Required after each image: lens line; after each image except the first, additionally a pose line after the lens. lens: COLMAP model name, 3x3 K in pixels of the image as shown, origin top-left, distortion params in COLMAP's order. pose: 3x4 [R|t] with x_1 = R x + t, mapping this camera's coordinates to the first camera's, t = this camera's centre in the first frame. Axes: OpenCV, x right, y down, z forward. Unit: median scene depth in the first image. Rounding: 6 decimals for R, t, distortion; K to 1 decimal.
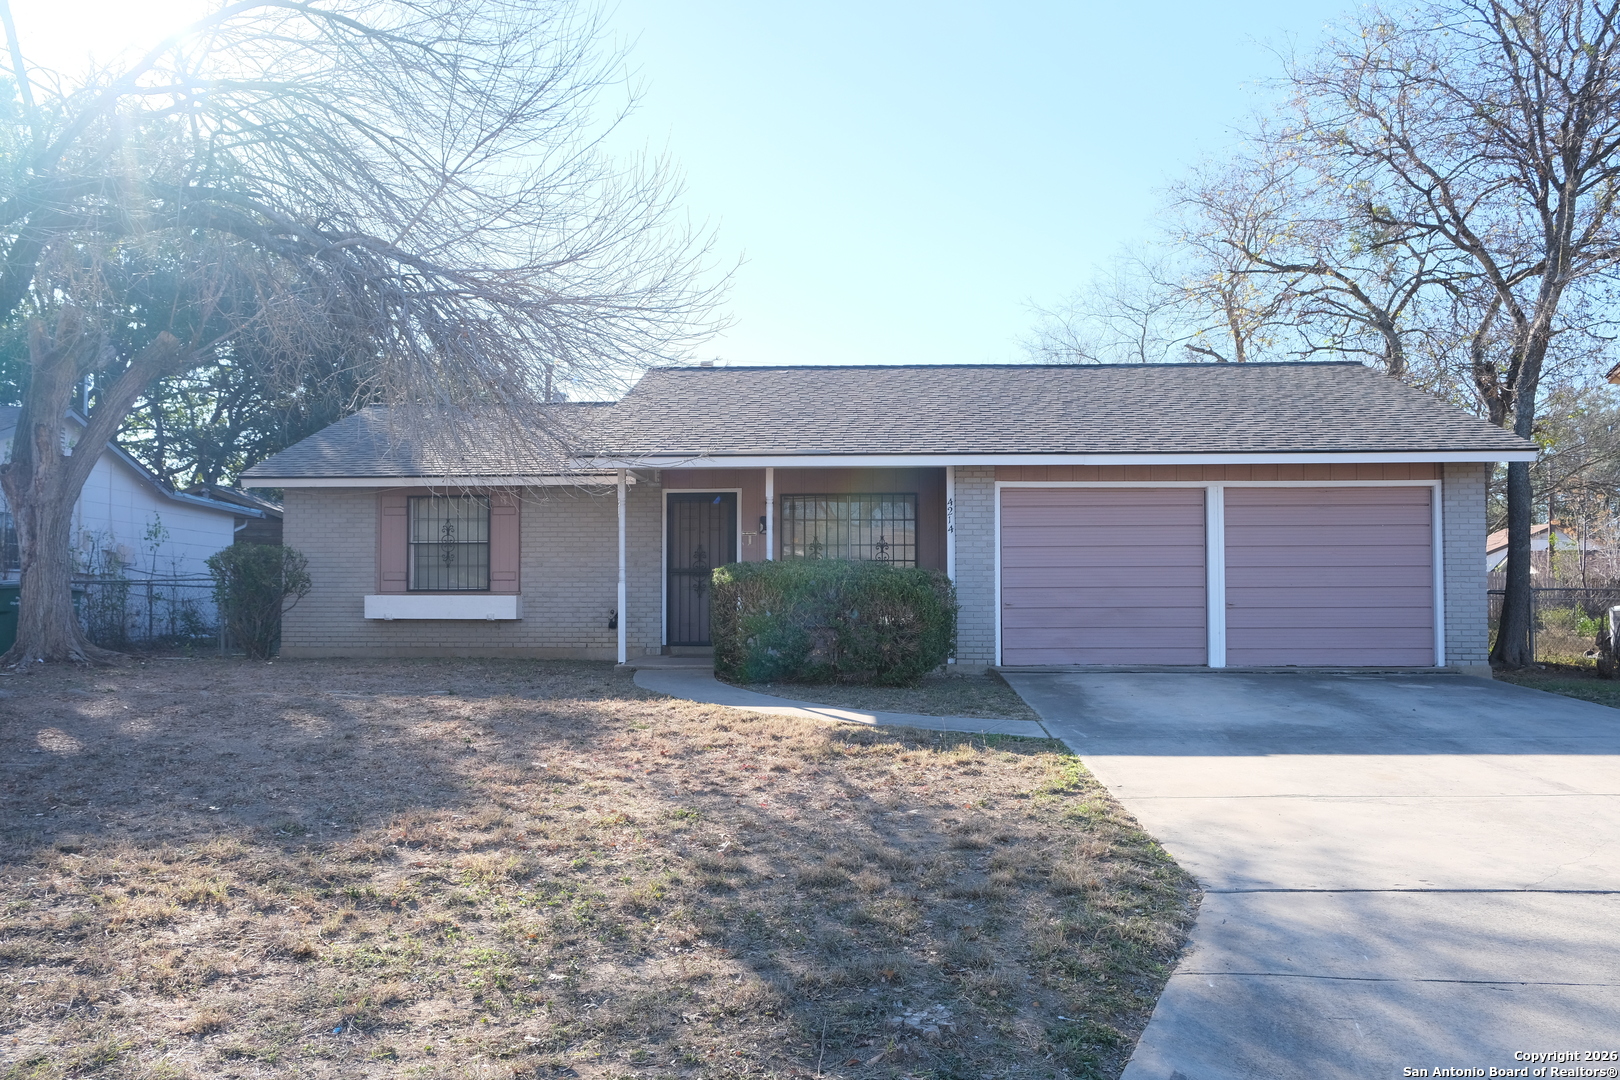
lens RADIAL K [[1397.2, 0, 810.0], [0, 1397.2, 540.0], [0, 0, 1]] dist [-0.029382, -0.000541]
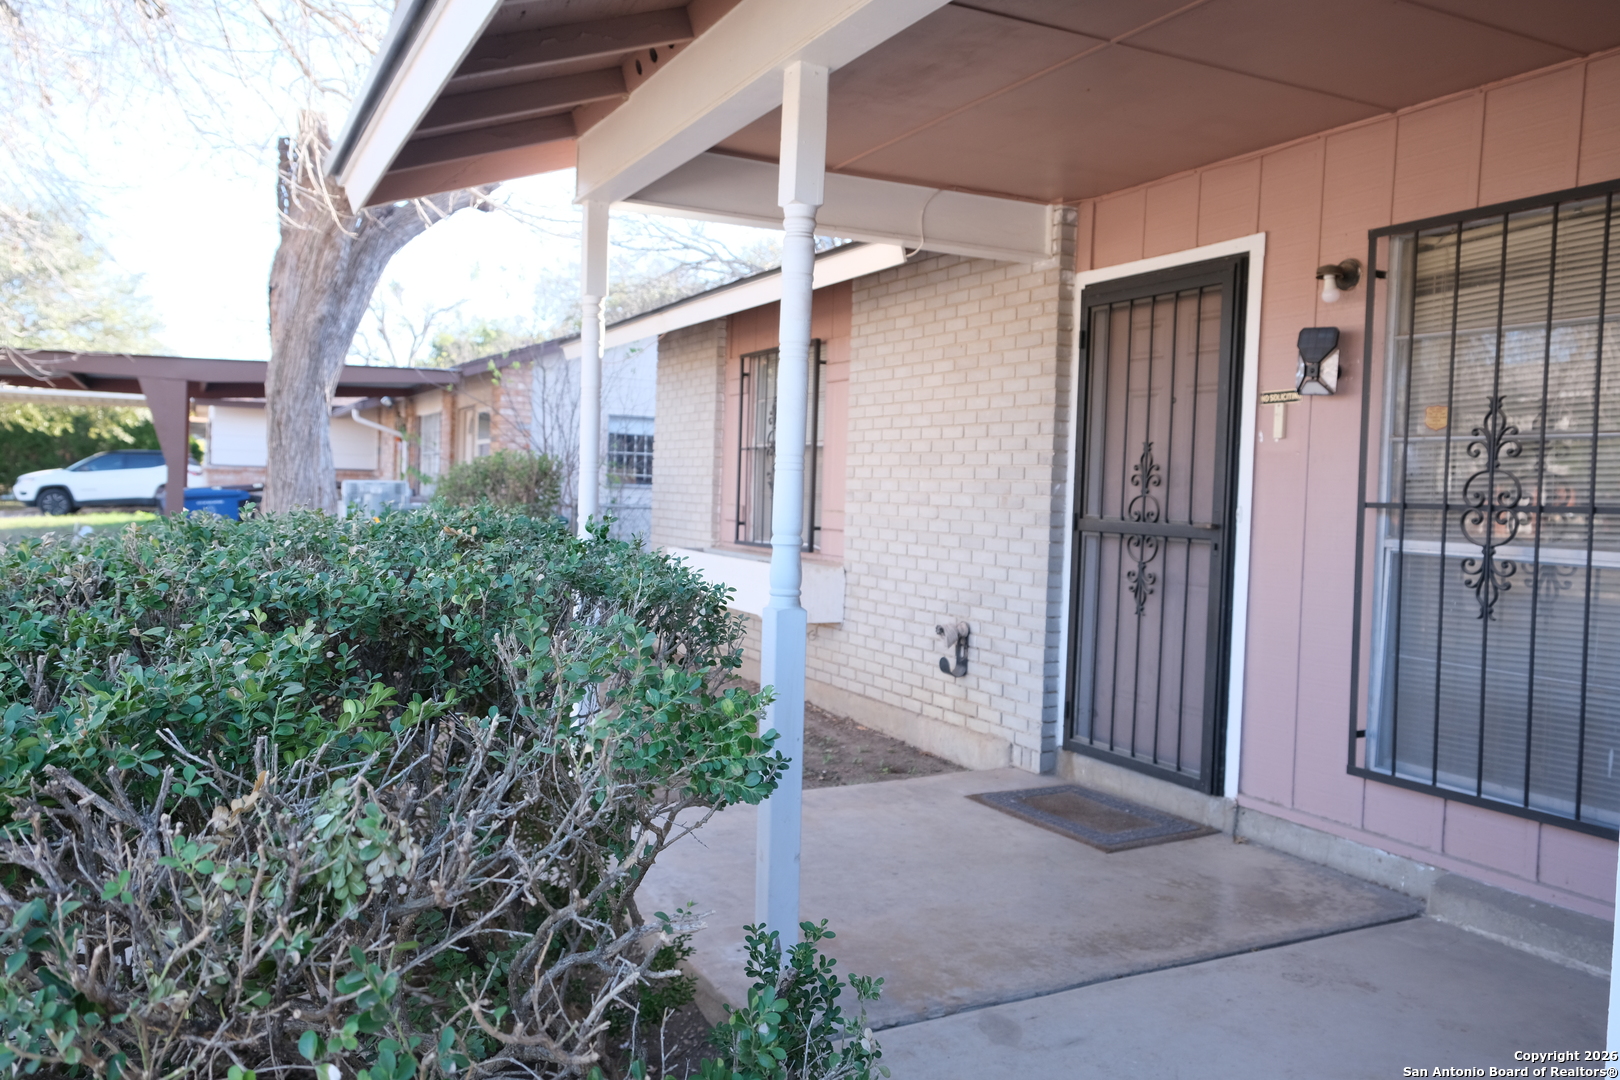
lens RADIAL K [[1254.3, 0, 810.0], [0, 1254.3, 540.0], [0, 0, 1]] dist [-0.053342, 0.040022]
pose [[0.497247, 0.051381, -0.866086, 0.142976], [-0.001265, 0.998287, 0.058497, 0.010353], [0.867608, -0.027992, 0.496460, 0.942113]]
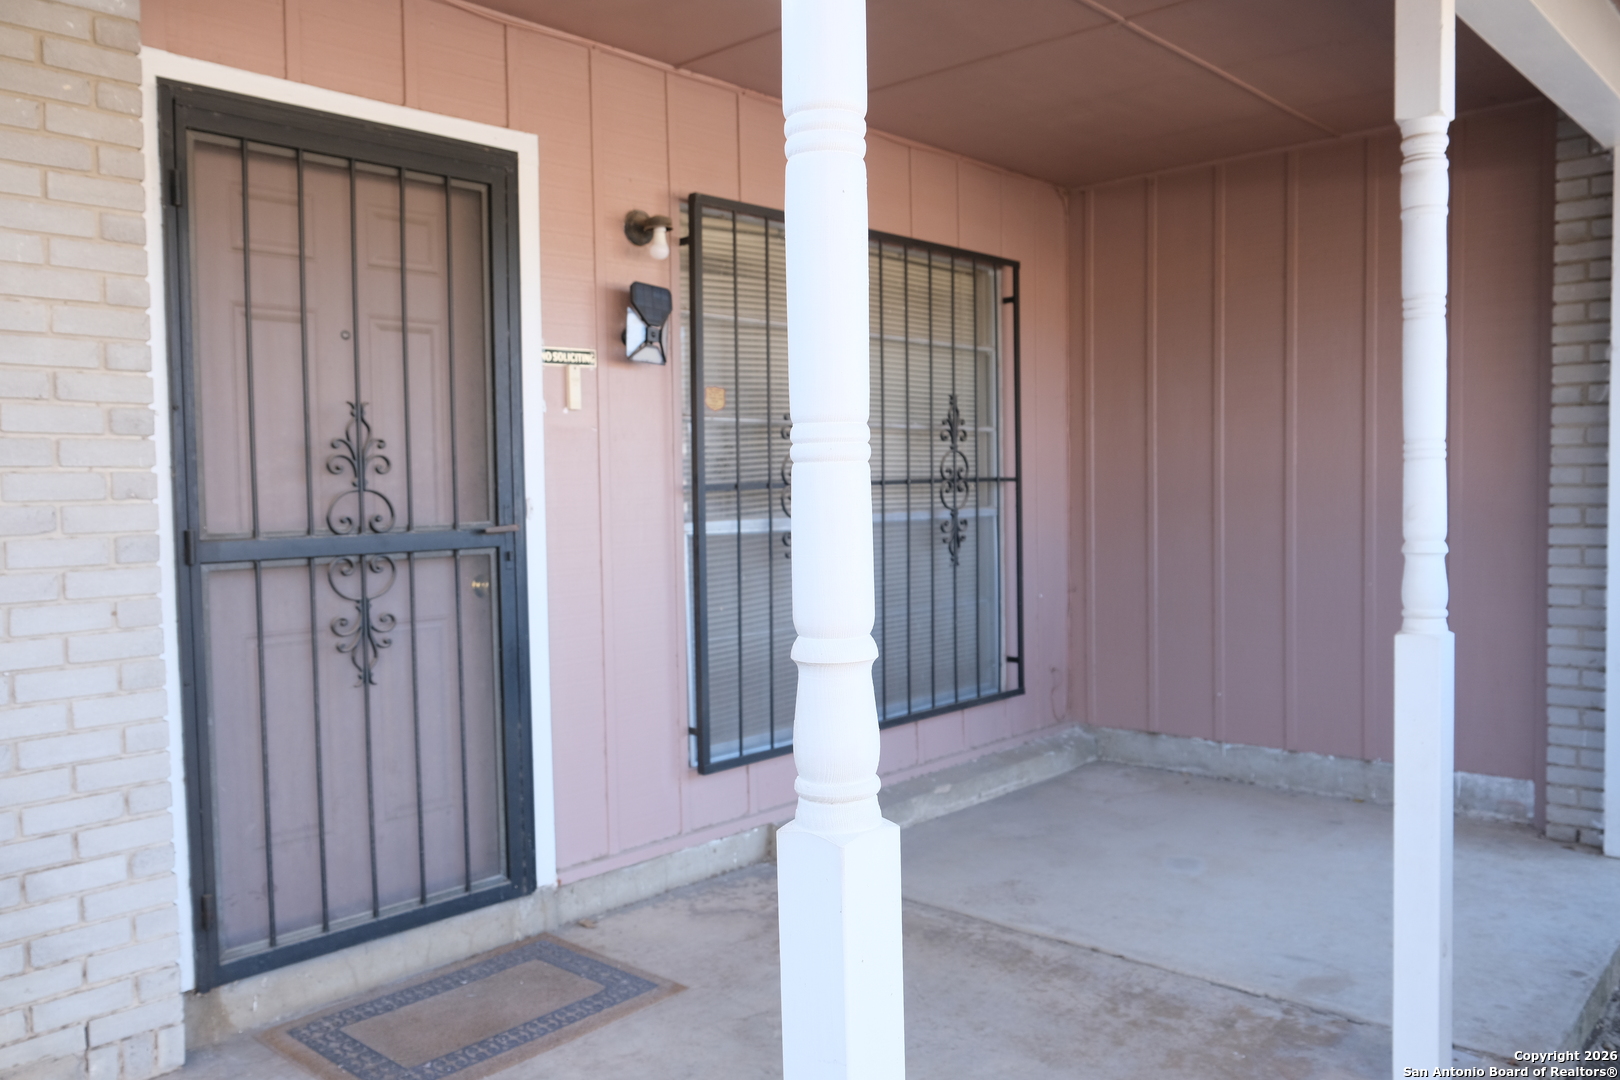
lens RADIAL K [[1254.6, 0, 807.8], [0, 1254.6, 544.9], [0, 0, 1]] dist [-0.023765, 0.000822]
pose [[0.633648, -0.047561, 0.772158, -0.199265], [-0.010337, 0.997499, 0.069924, 0.011834], [-0.773553, -0.052289, 0.631571, 0.998955]]
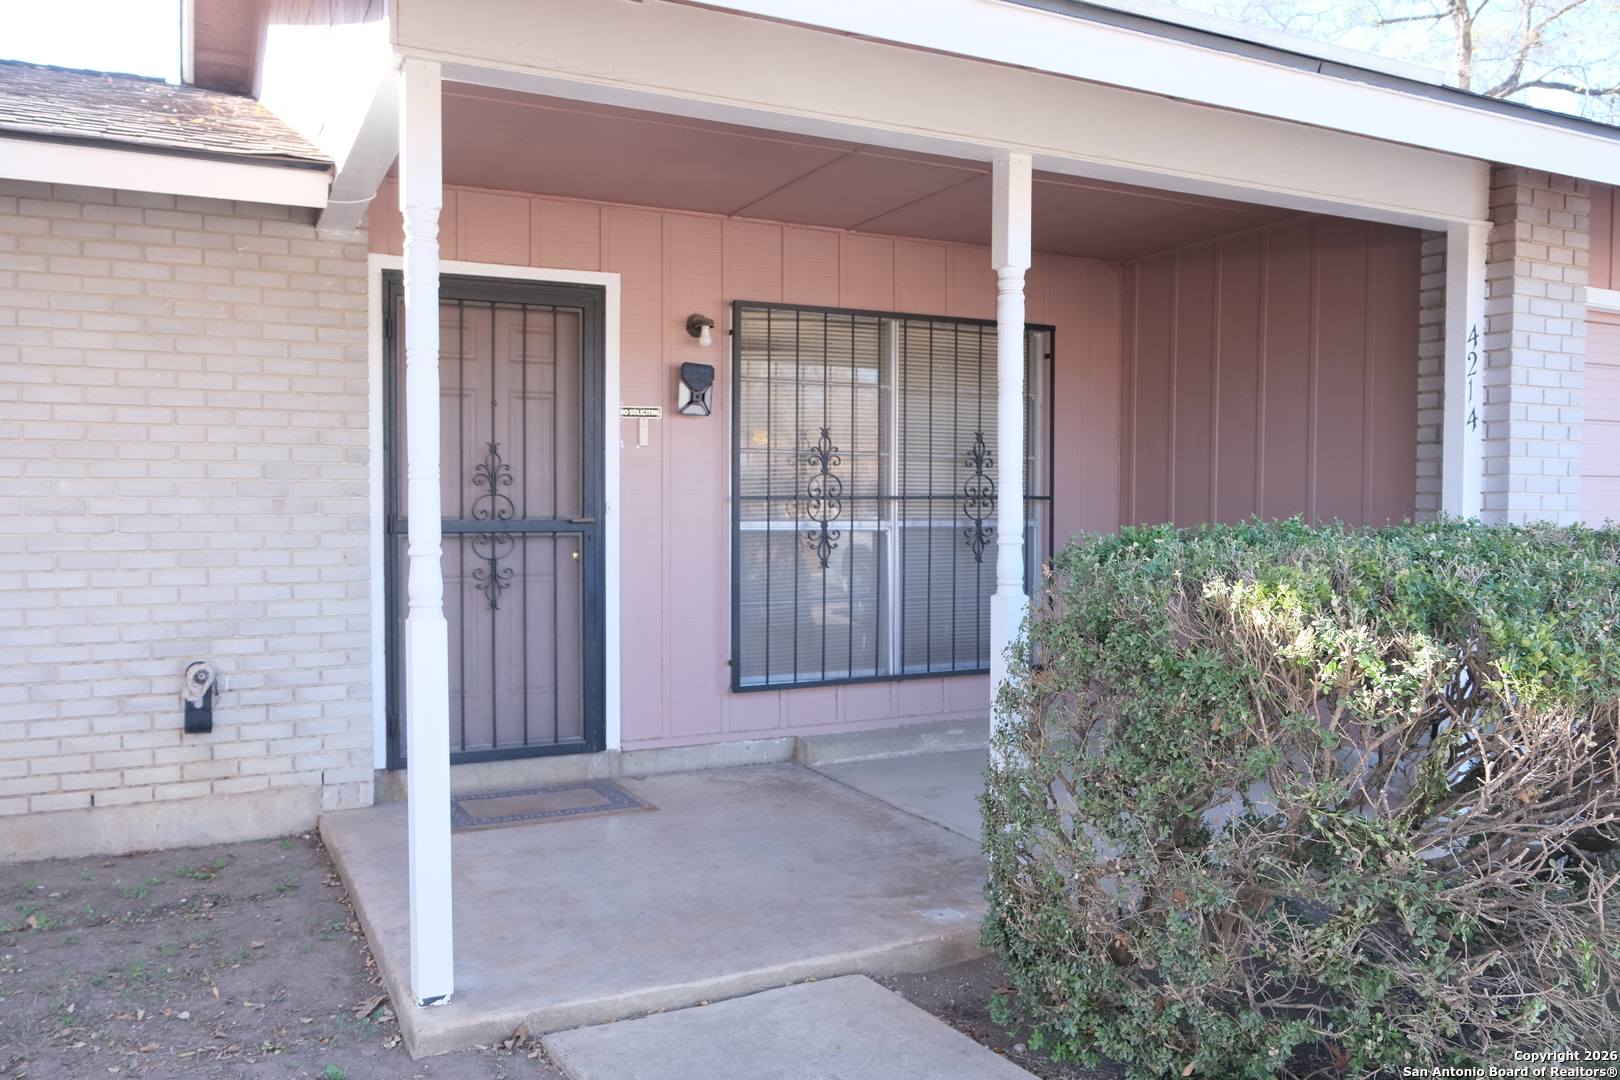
lens RADIAL K [[1254.3, 0, 810.0], [0, 1254.3, 540.0], [0, 0, 1]] dist [-0.053342, 0.040022]
pose [[0.864871, -0.011594, 0.501861, -0.186581], [-0.020795, 0.998048, 0.058893, 0.008401], [-0.501564, -0.061371, 0.862941, 0.847049]]
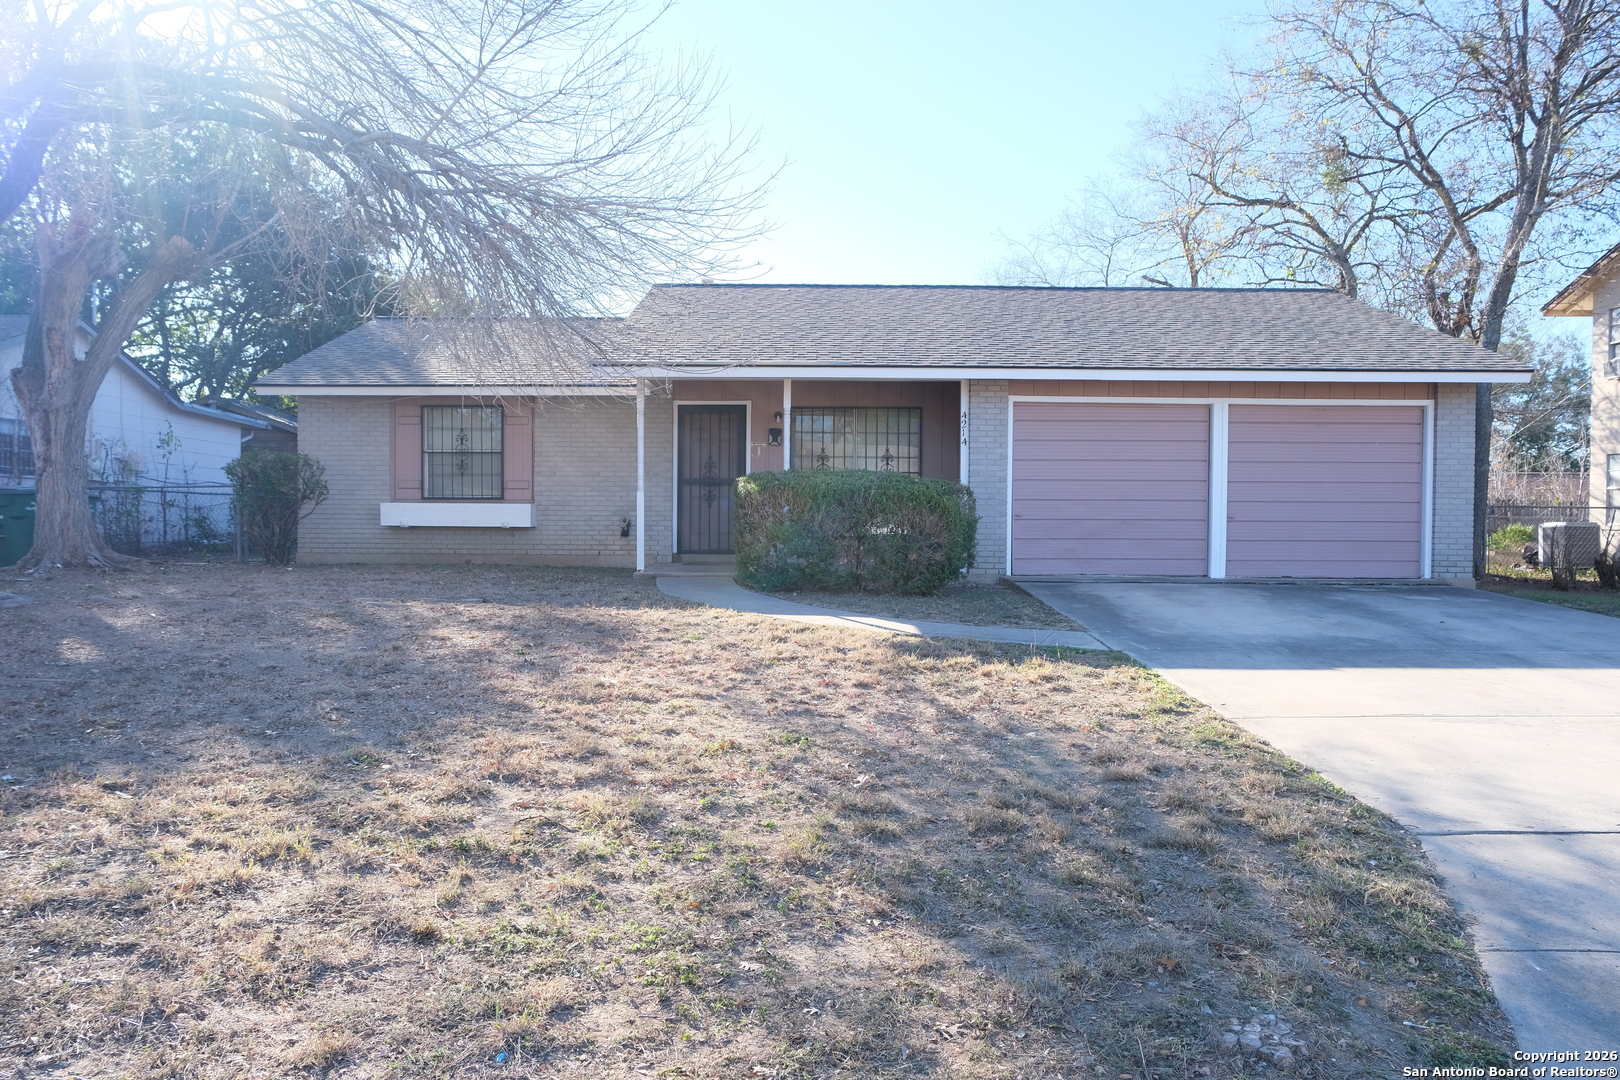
lens RADIAL K [[1254.3, 0, 810.0], [0, 1254.3, 540.0], [0, 0, 1]] dist [-0.053342, 0.040022]
pose [[0.998986, 0.006531, 0.044556, -0.054202], [-0.009412, 0.997856, 0.064767, 0.005709], [-0.044037, -0.065121, 0.996905, 0.087178]]
